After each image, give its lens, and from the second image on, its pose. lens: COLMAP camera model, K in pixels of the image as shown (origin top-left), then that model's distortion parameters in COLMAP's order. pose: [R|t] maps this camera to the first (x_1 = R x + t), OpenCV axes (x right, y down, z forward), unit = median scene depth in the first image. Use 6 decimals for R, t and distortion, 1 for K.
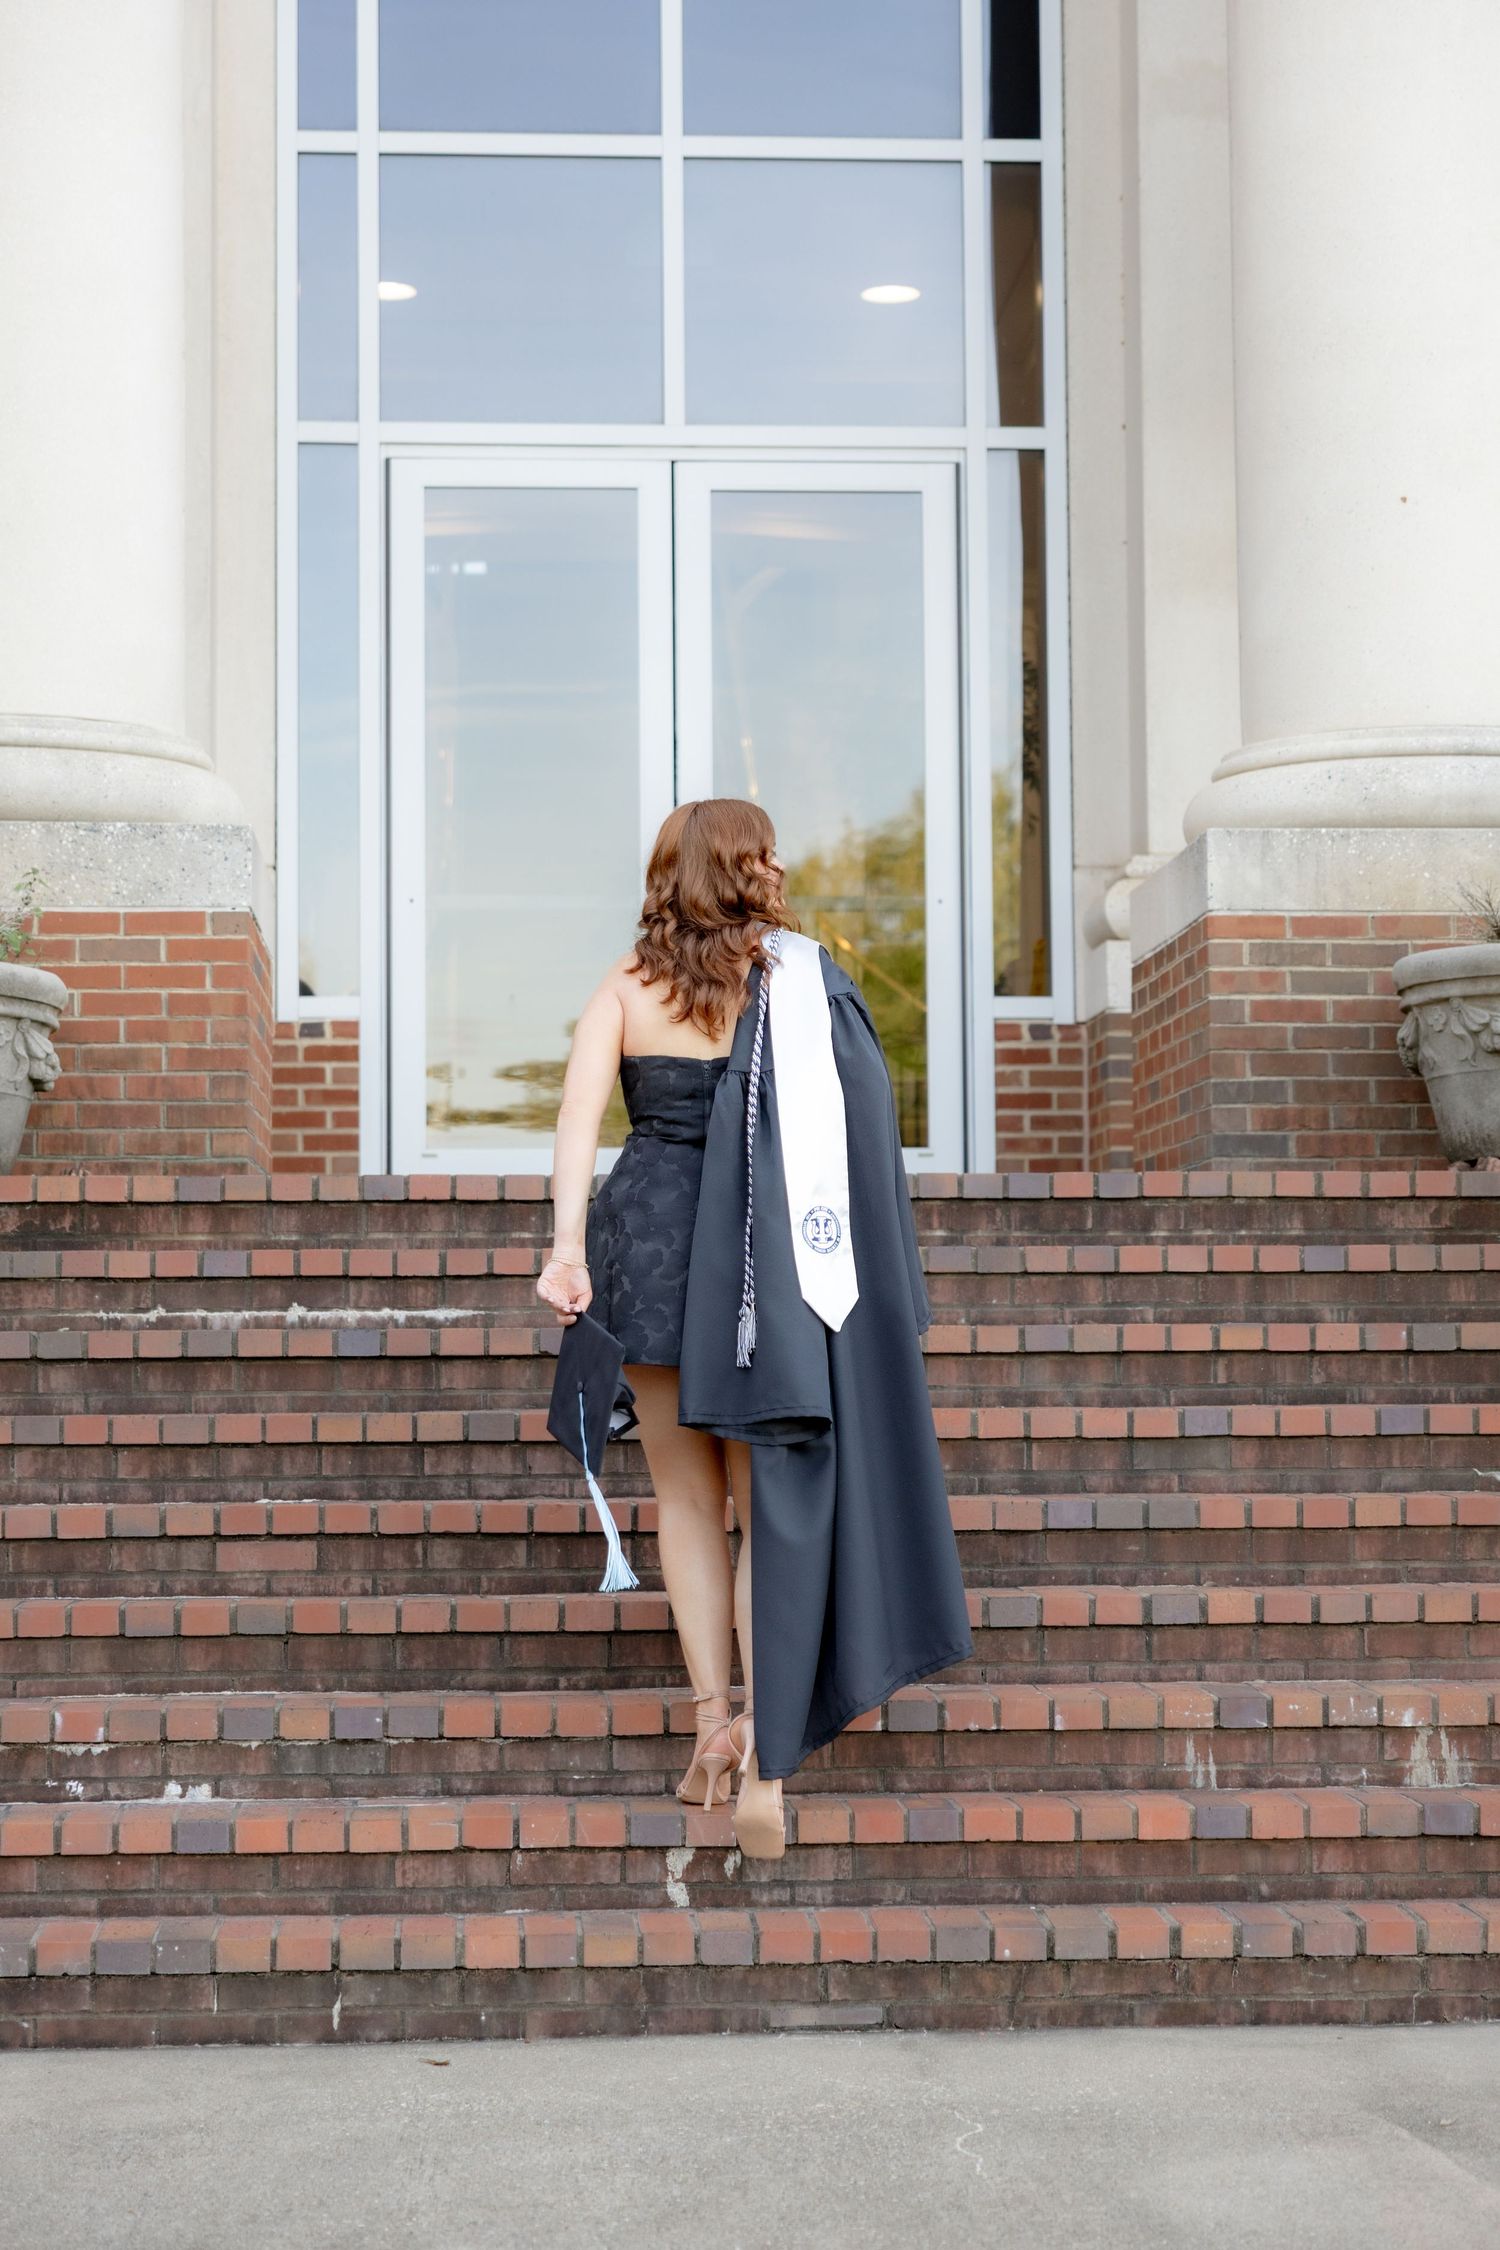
lens RADIAL K [[4609.8, 0, 802.0], [0, 4609.8, 1071.3], [0, 0, 1]] dist [0.025749, 0.302292]
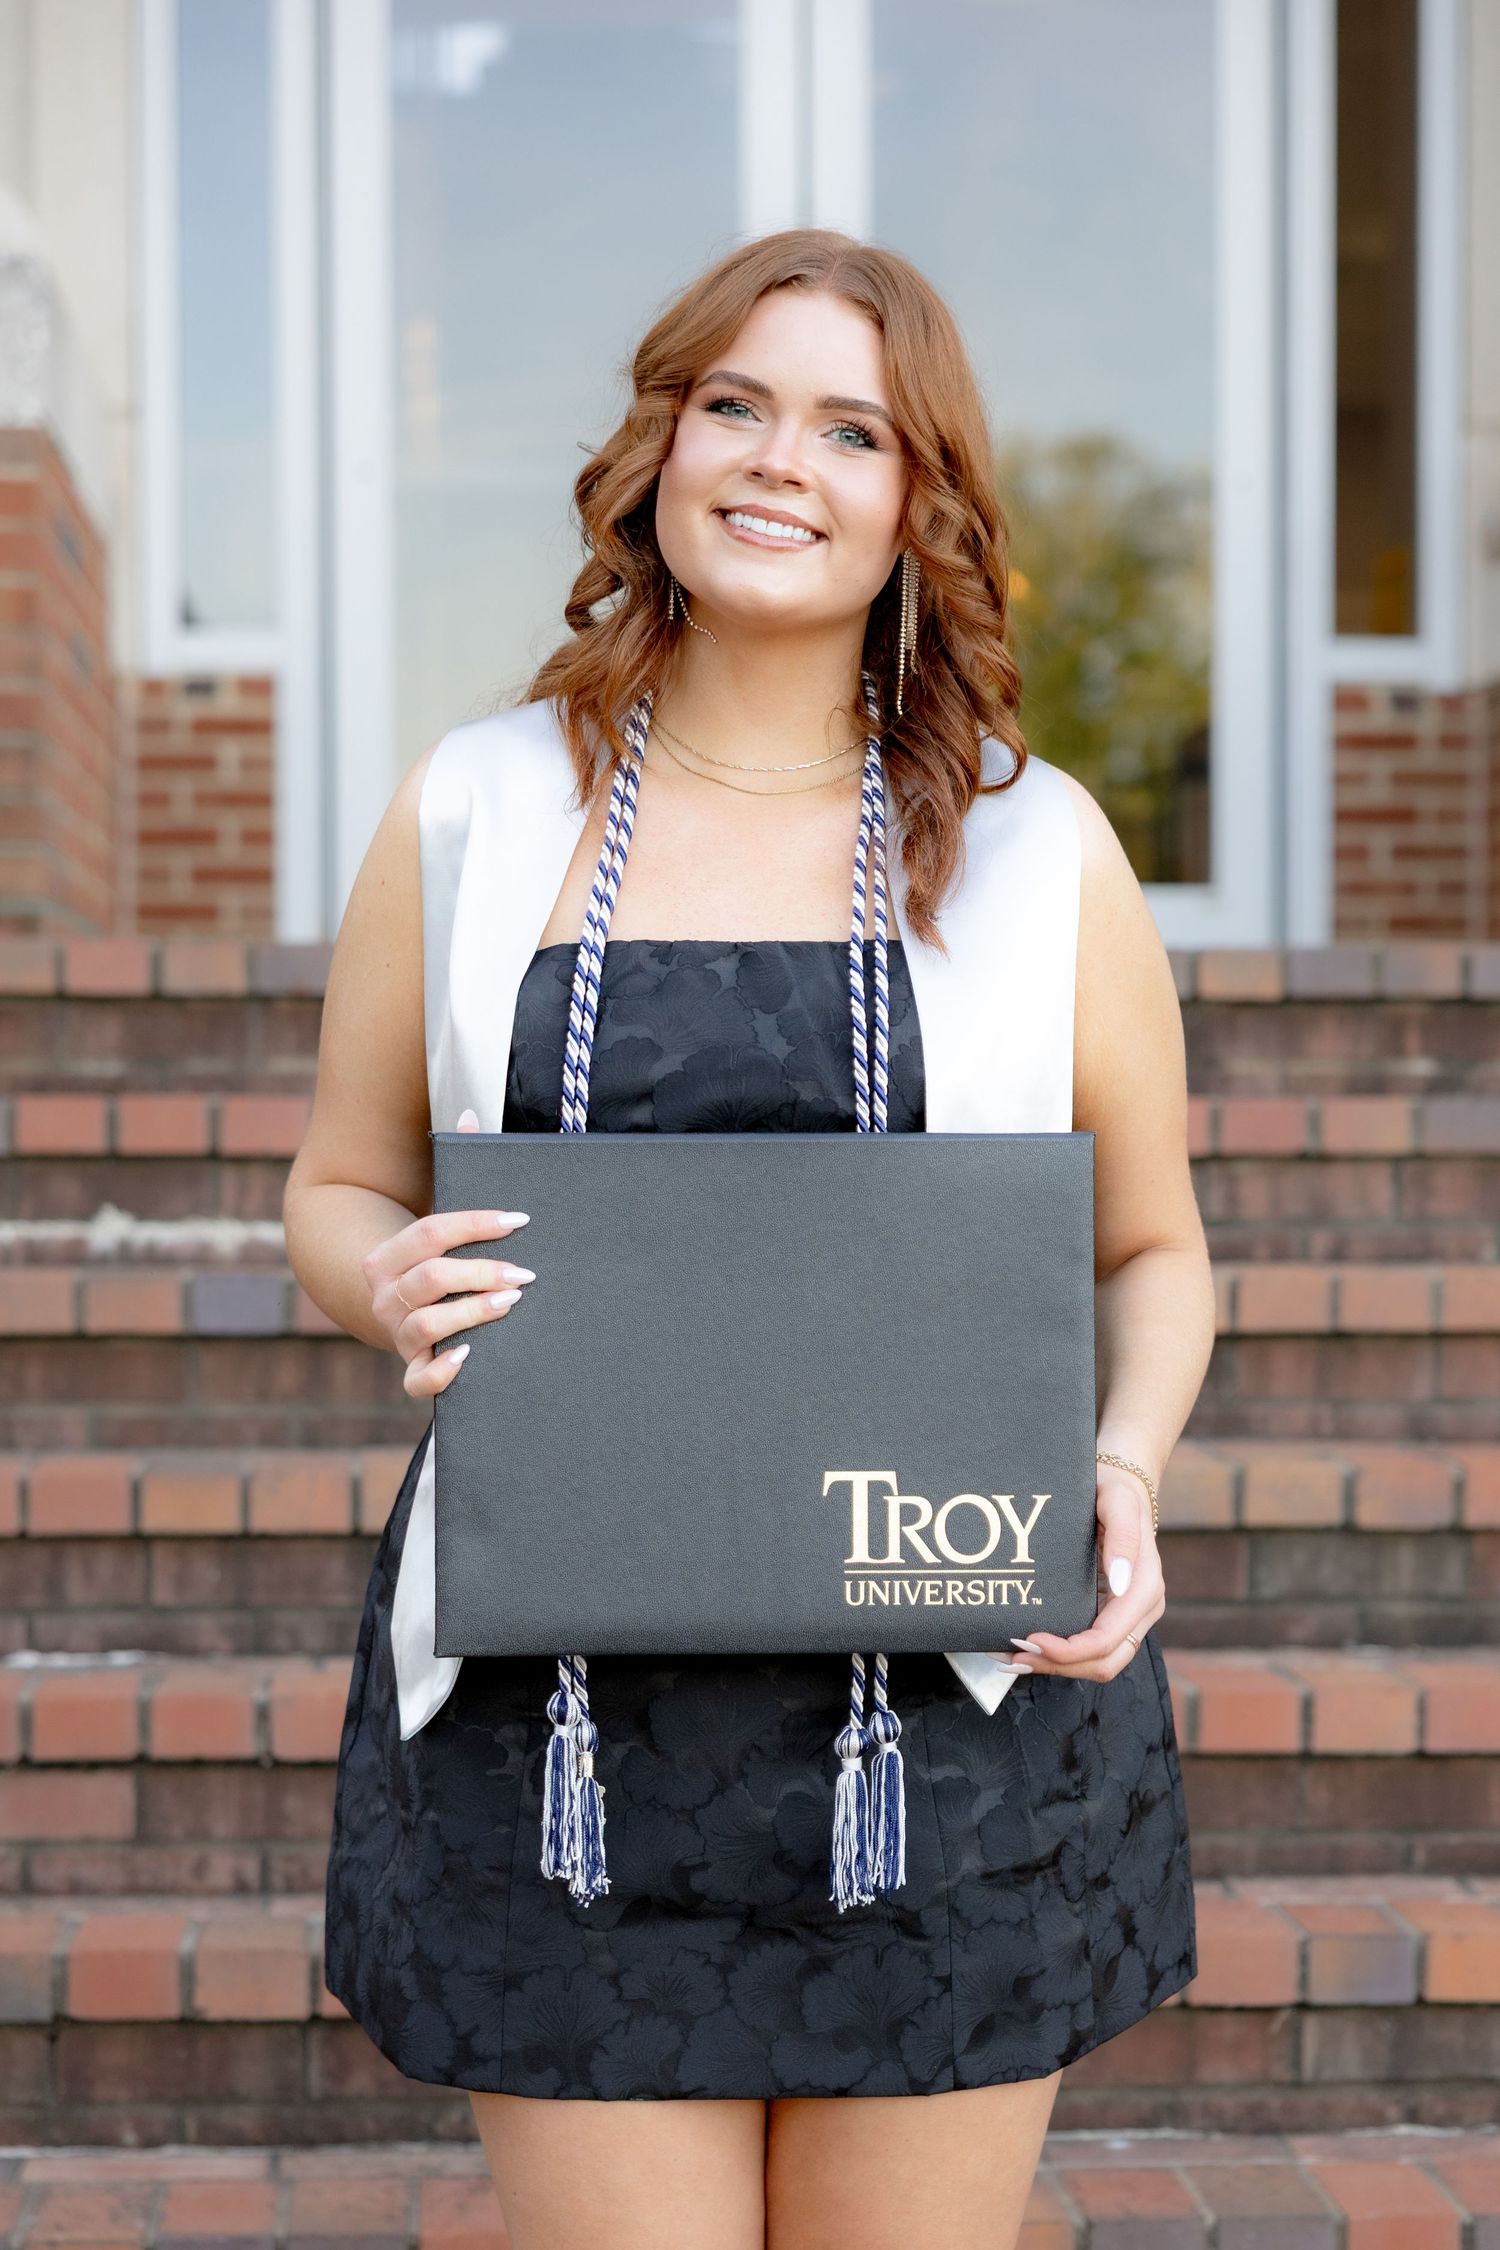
lens RADIAL K [[5213.1, 0, 888.9], [0, 5213.1, 1364.1], [0, 0, 1]] dist [0.050030, 0.098423]
pose [[0.999910, 0.006513, 0.011749, -0.036842], [-0.007735, 0.994213, 0.107152, 0.007849], [-0.010983, -0.107233, 0.994173, 0.481109]]
